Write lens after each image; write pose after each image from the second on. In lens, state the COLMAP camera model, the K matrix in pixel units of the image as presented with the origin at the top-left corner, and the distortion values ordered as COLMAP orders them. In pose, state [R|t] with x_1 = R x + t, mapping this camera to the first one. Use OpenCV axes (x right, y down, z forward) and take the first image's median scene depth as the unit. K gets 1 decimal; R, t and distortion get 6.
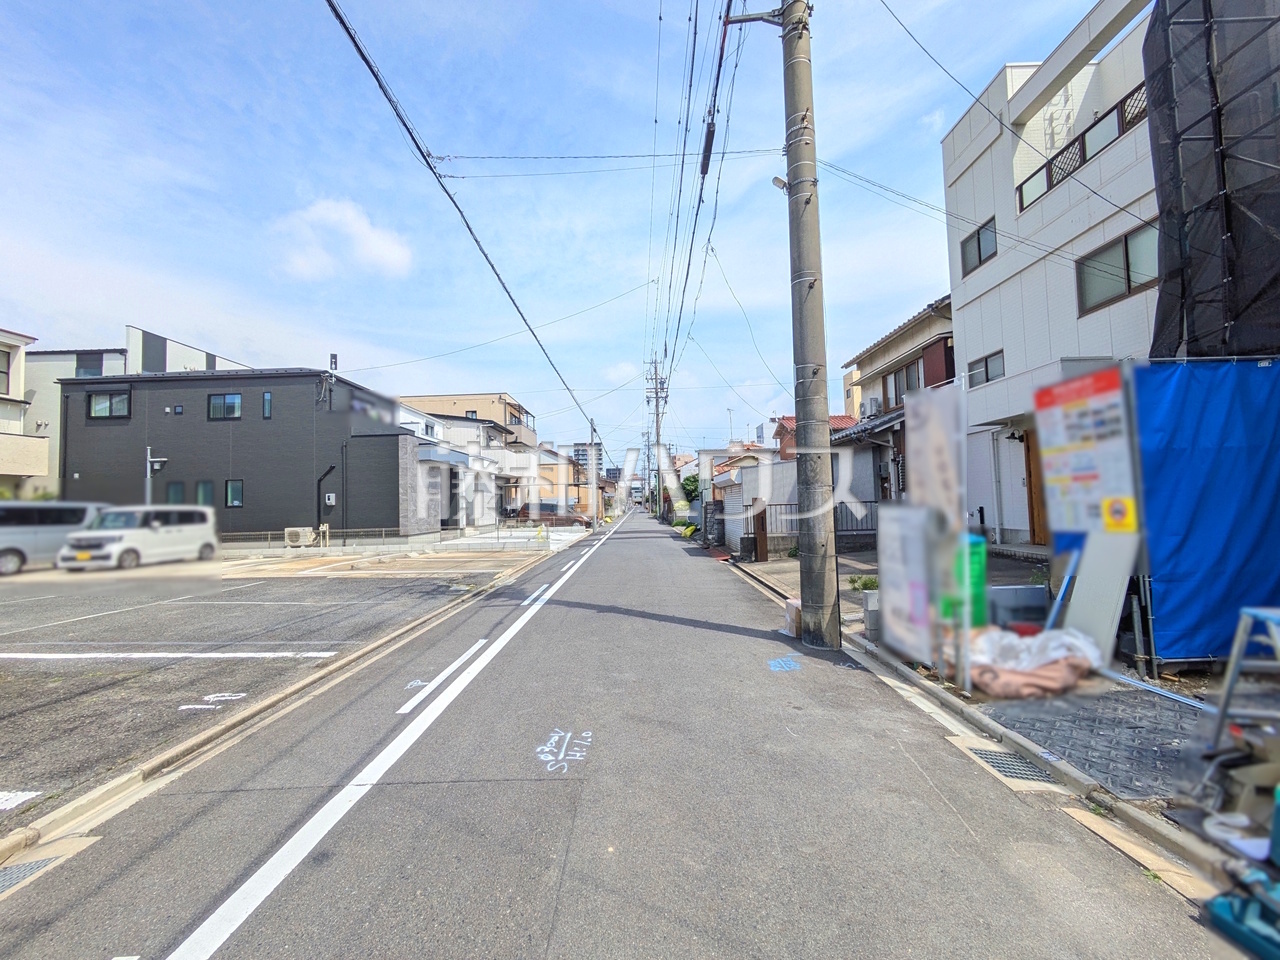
lens RADIAL K [[505.6, 0, 640.9], [0, 505.6, 482.9], [0, 0, 1]] dist [0.003459, -0.001088]
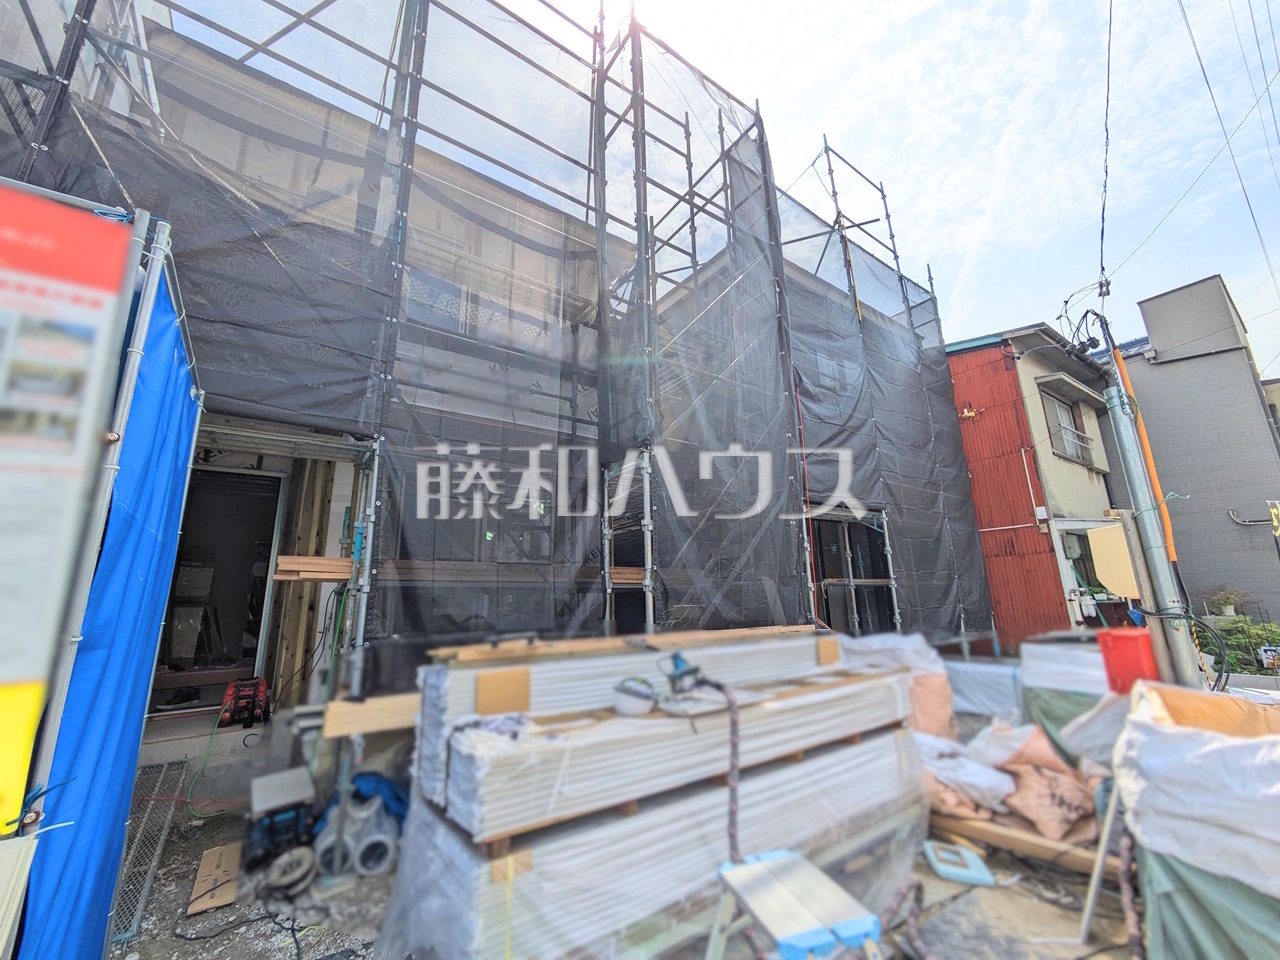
lens RADIAL K [[505.6, 0, 636.2], [0, 505.6, 483.6], [0, 0, 1]] dist [0.003459, -0.001088]
pose [[-0.577243, 0.232299, 0.782833, 0.231712], [0.011426, 0.960886, -0.276709, 0.003025], [-0.816493, -0.150783, -0.557319, 0.368053]]
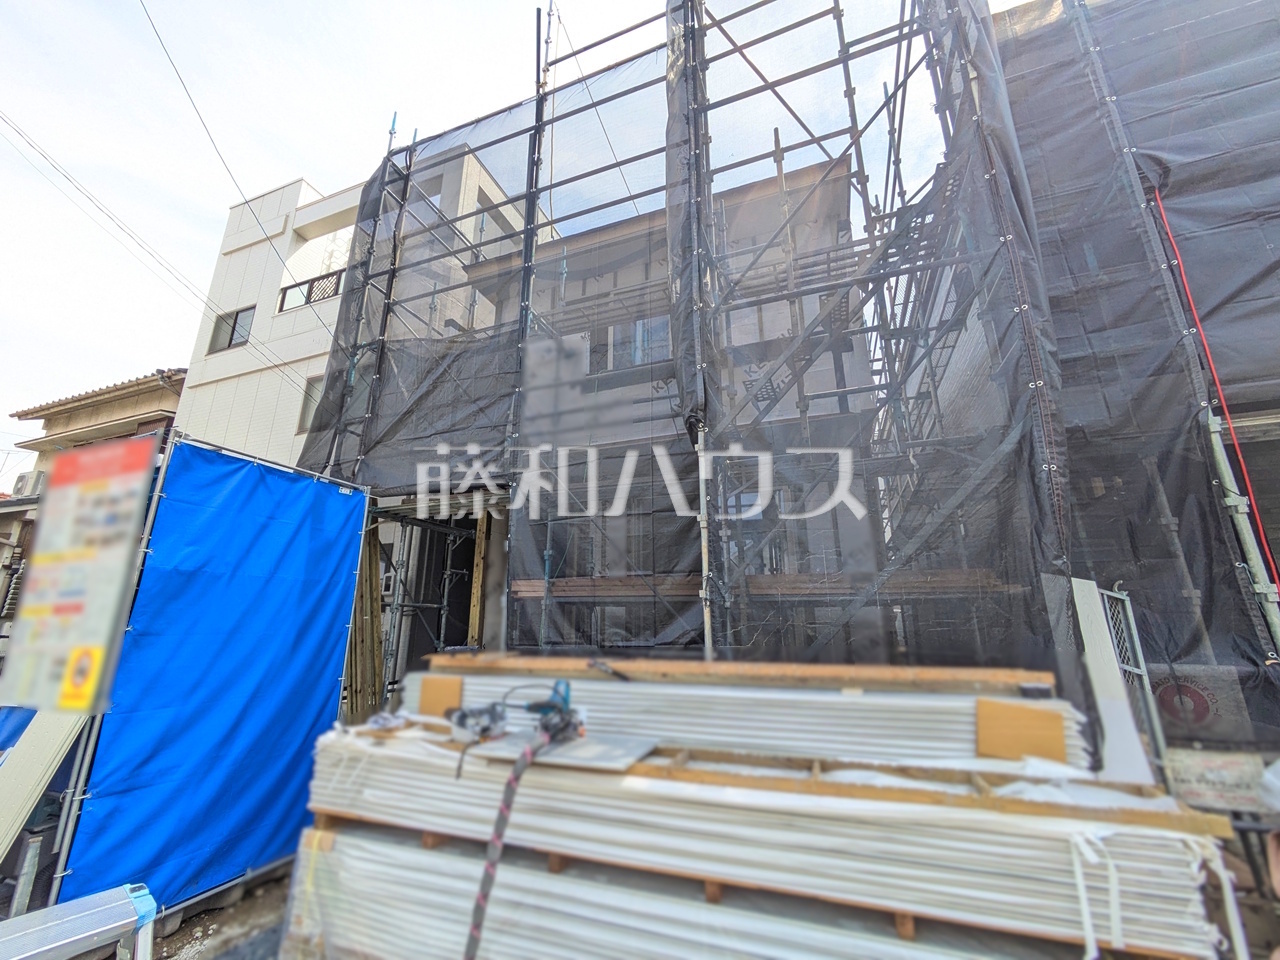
lens RADIAL K [[505.6, 0, 639.9], [0, 505.6, 478.4], [0, 0, 1]] dist [0.003459, -0.001088]
pose [[0.348982, 0.288375, 0.891656, 0.241238], [-0.048357, 0.955750, -0.290178, -0.007185], [-0.935881, 0.058149, 0.347485, 0.074694]]
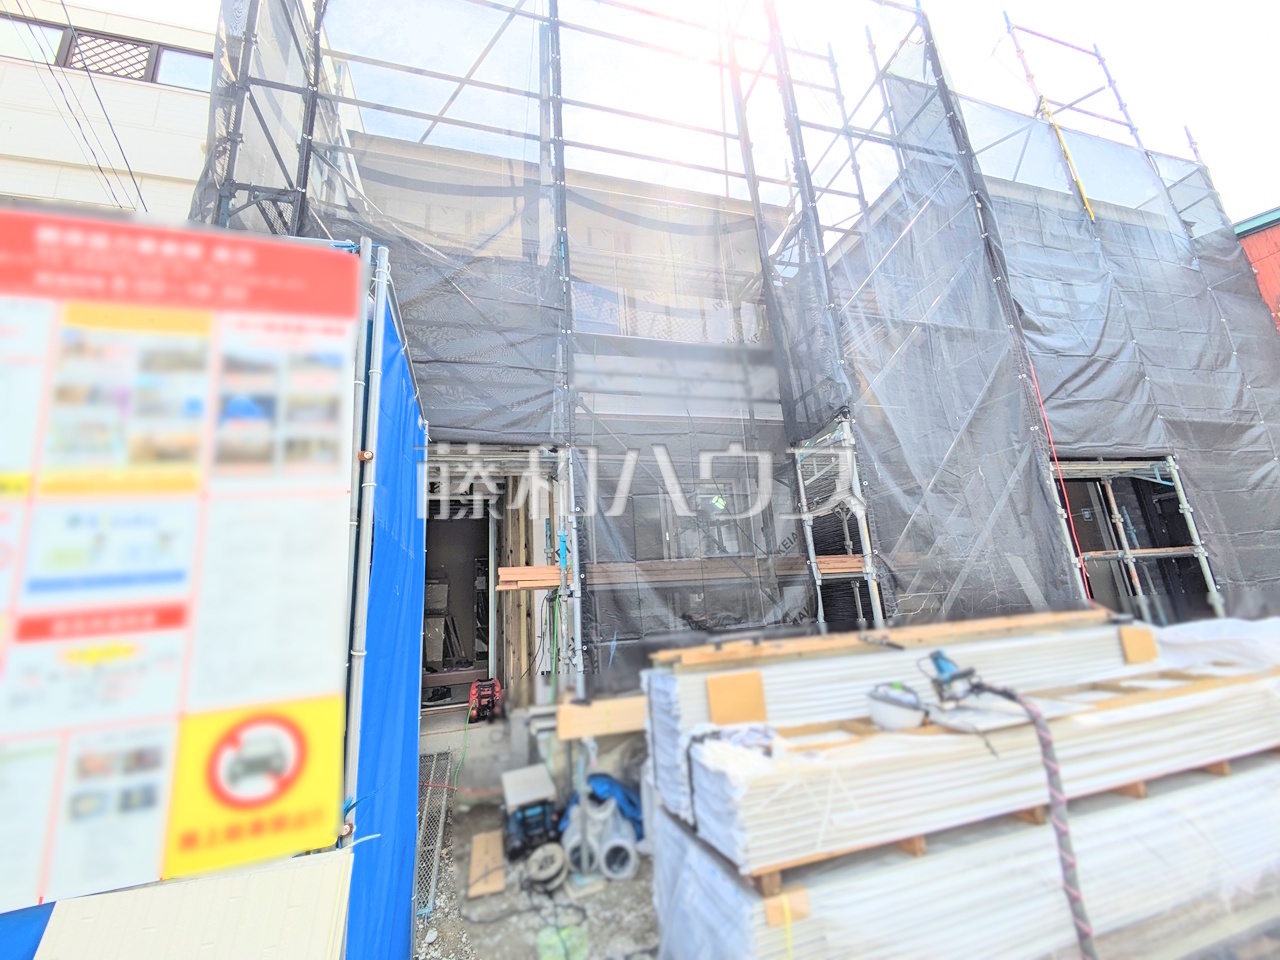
lens RADIAL K [[505.6, 0, 637.4], [0, 505.6, 482.5], [0, 0, 1]] dist [0.003459, -0.001088]
pose [[-0.275002, 0.284393, 0.918420, 0.263336], [0.042420, 0.957909, -0.283920, 0.002003], [-0.960508, -0.039119, -0.275491, 0.374192]]
